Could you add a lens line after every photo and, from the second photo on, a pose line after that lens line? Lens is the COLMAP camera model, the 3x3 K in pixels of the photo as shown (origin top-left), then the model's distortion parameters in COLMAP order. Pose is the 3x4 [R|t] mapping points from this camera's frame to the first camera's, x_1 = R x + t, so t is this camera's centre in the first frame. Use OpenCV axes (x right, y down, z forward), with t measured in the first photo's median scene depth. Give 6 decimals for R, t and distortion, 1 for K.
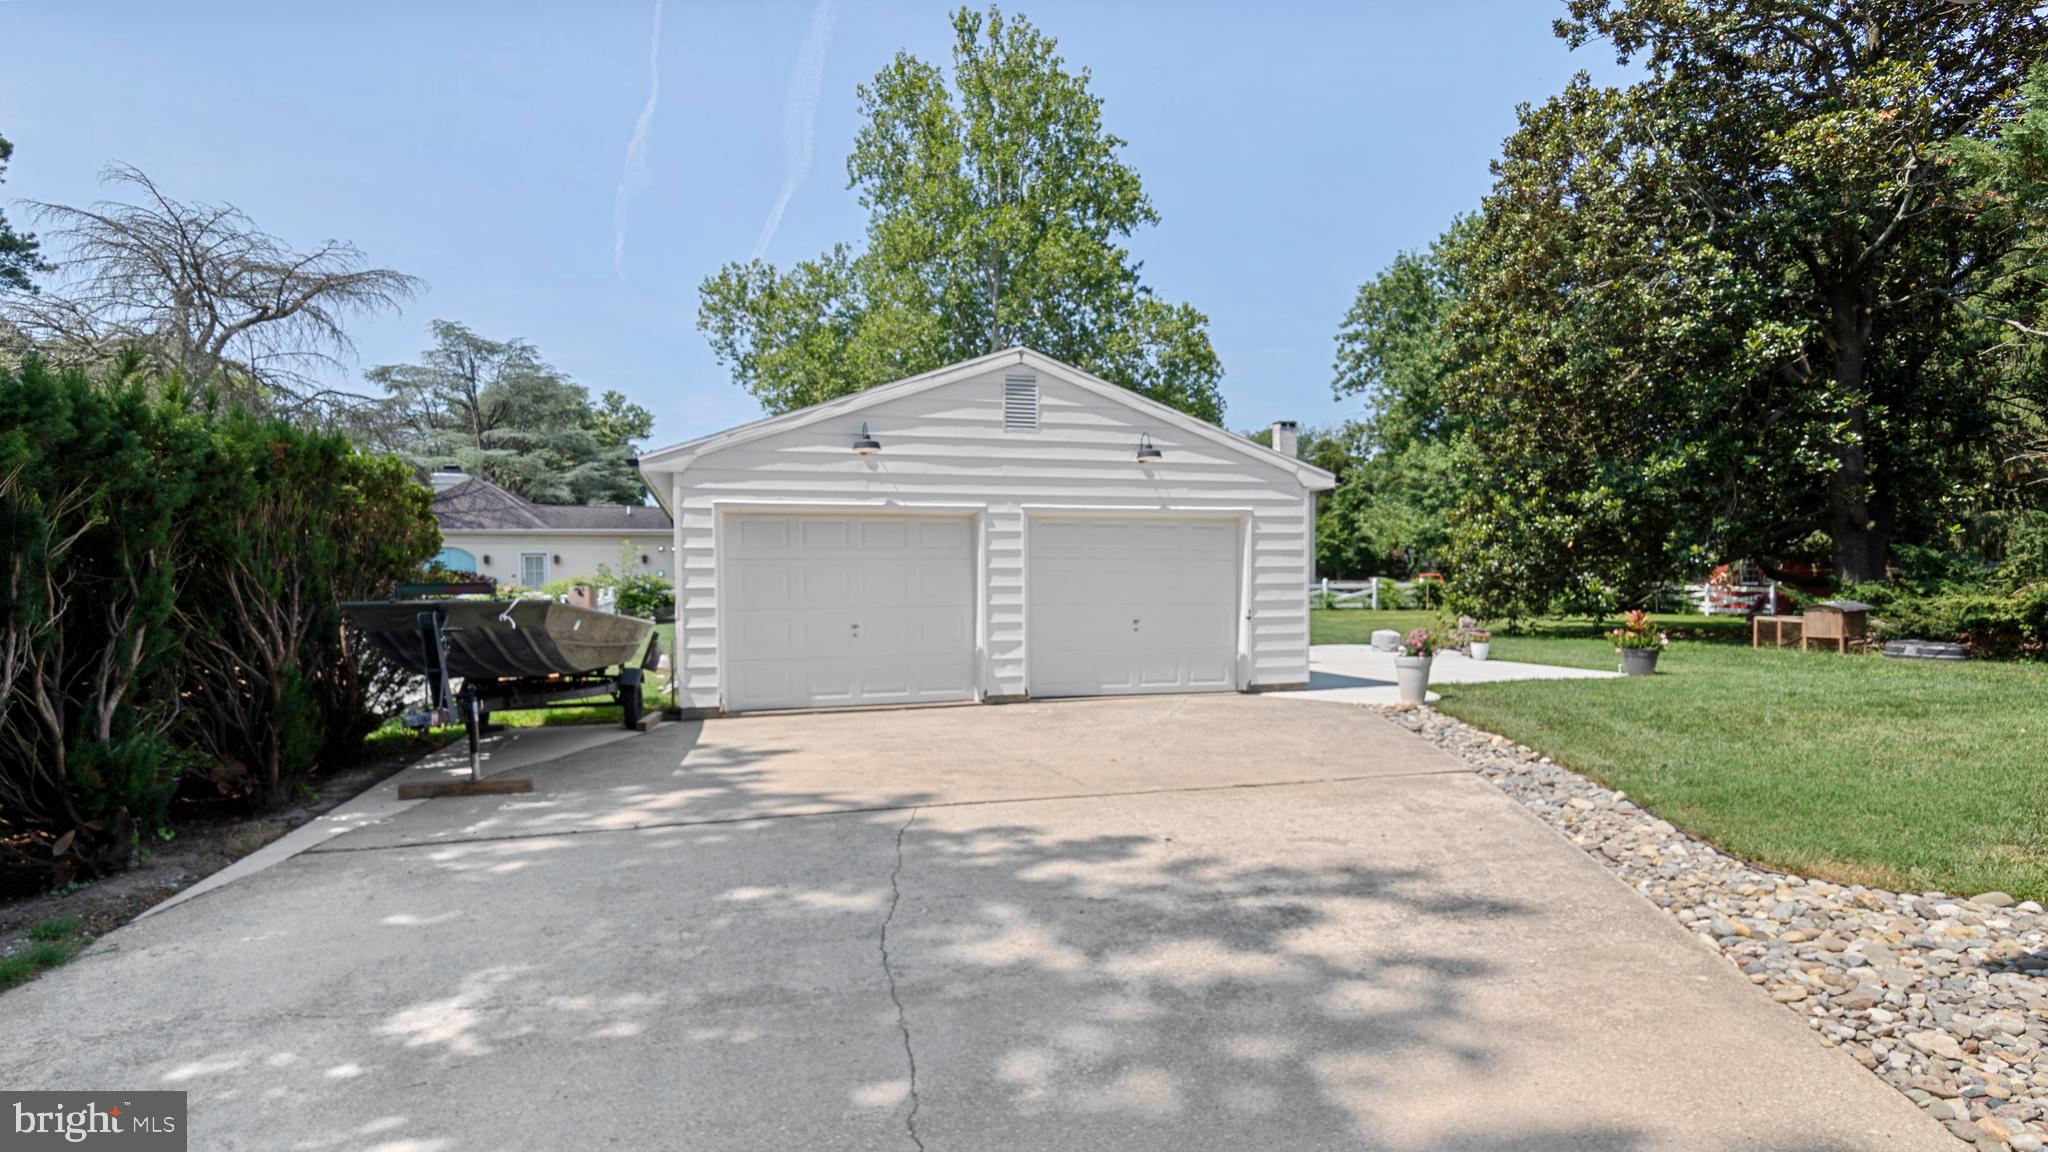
lens RADIAL K [[971.4, 0, 1000.2], [0, 971.4, 618.2], [0, 0, 1]] dist [0.011606, 0.000382]
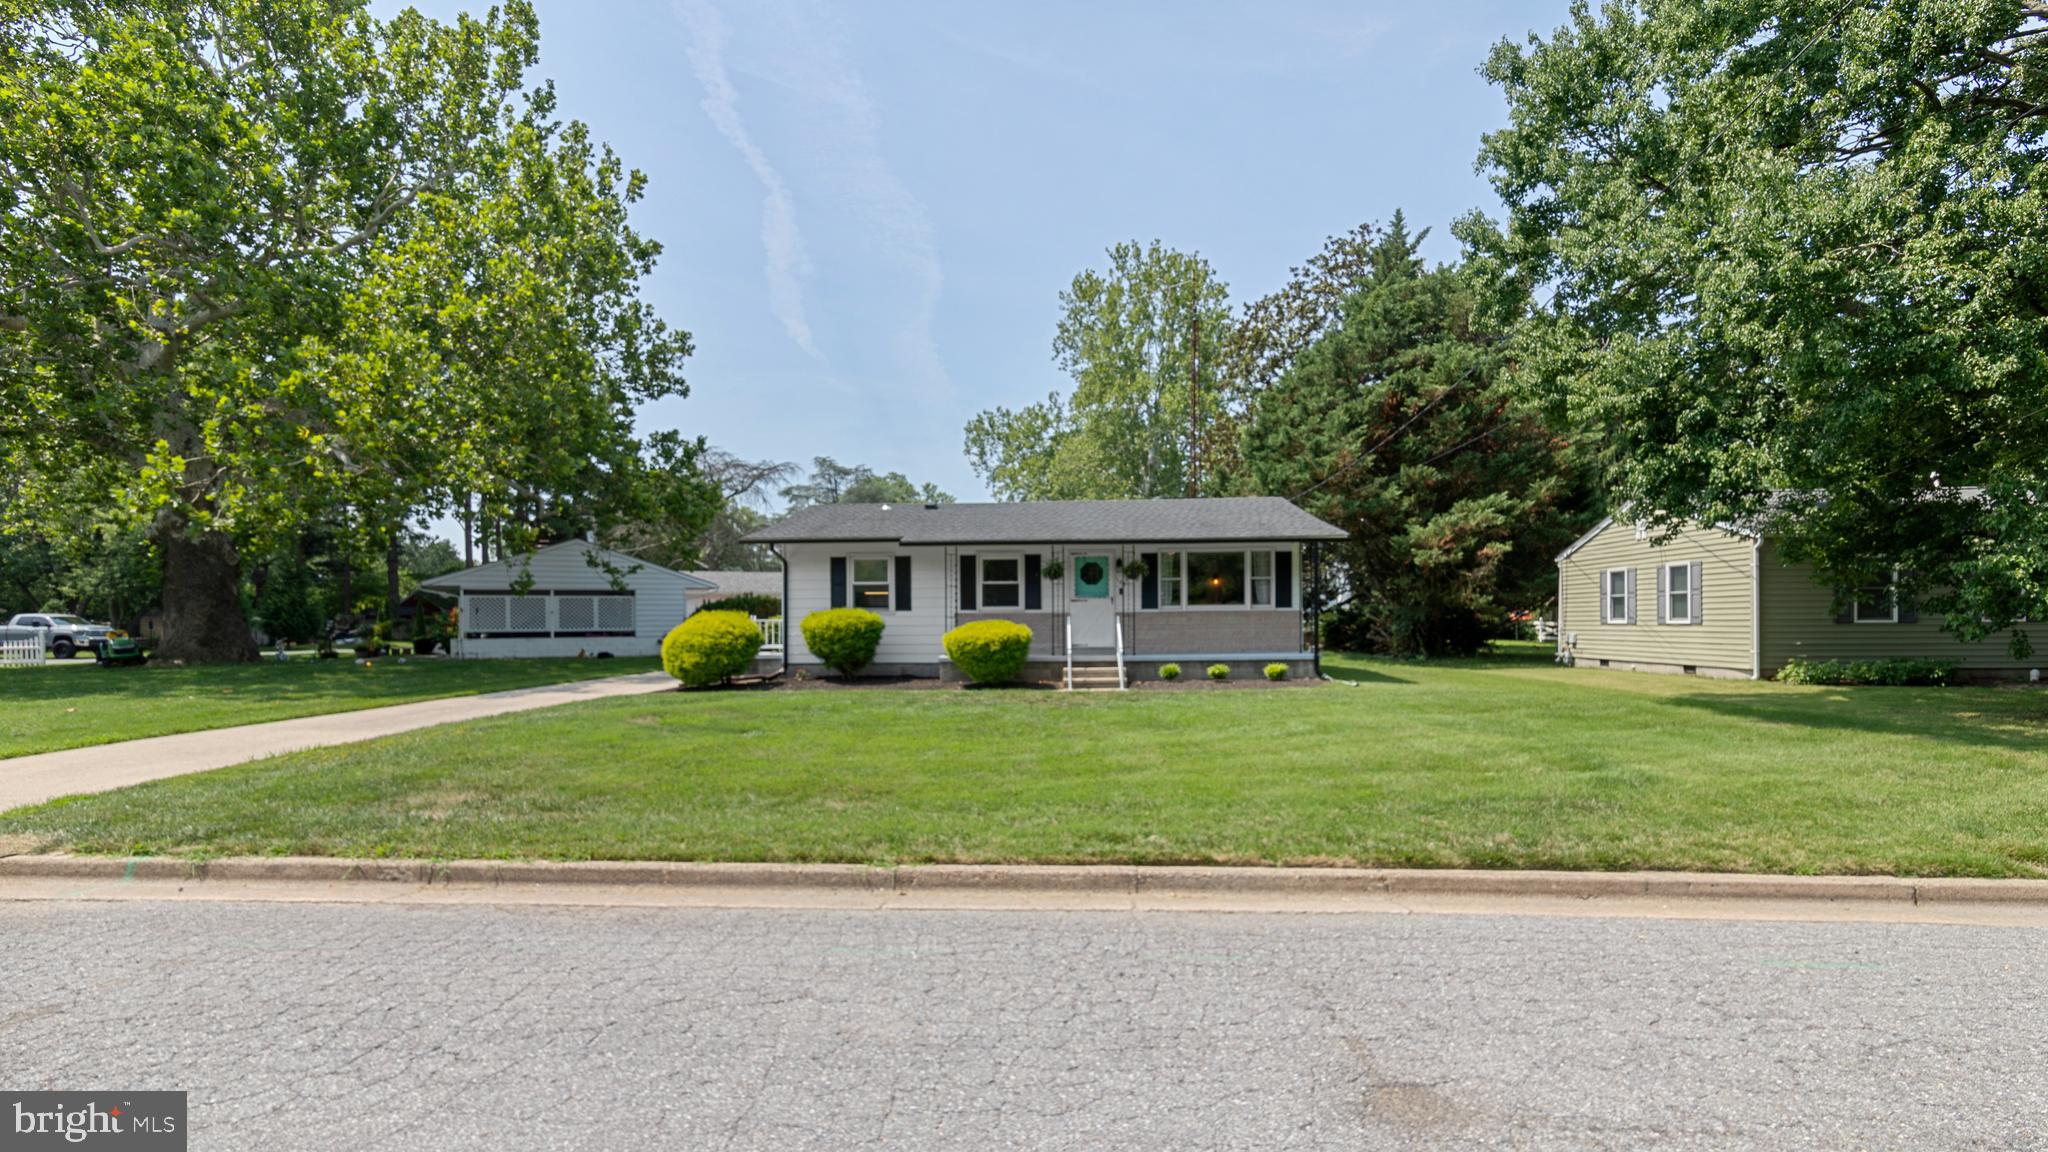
lens RADIAL K [[963.4, 0, 1015.2], [0, 963.4, 631.1], [0, 0, 1]] dist [0.002097, 0.000127]
pose [[0.943927, 0.003814, -0.330133, 0.348706], [-0.011020, 0.999740, -0.019961, 0.015299], [0.329971, 0.022480, 0.943723, -0.522052]]
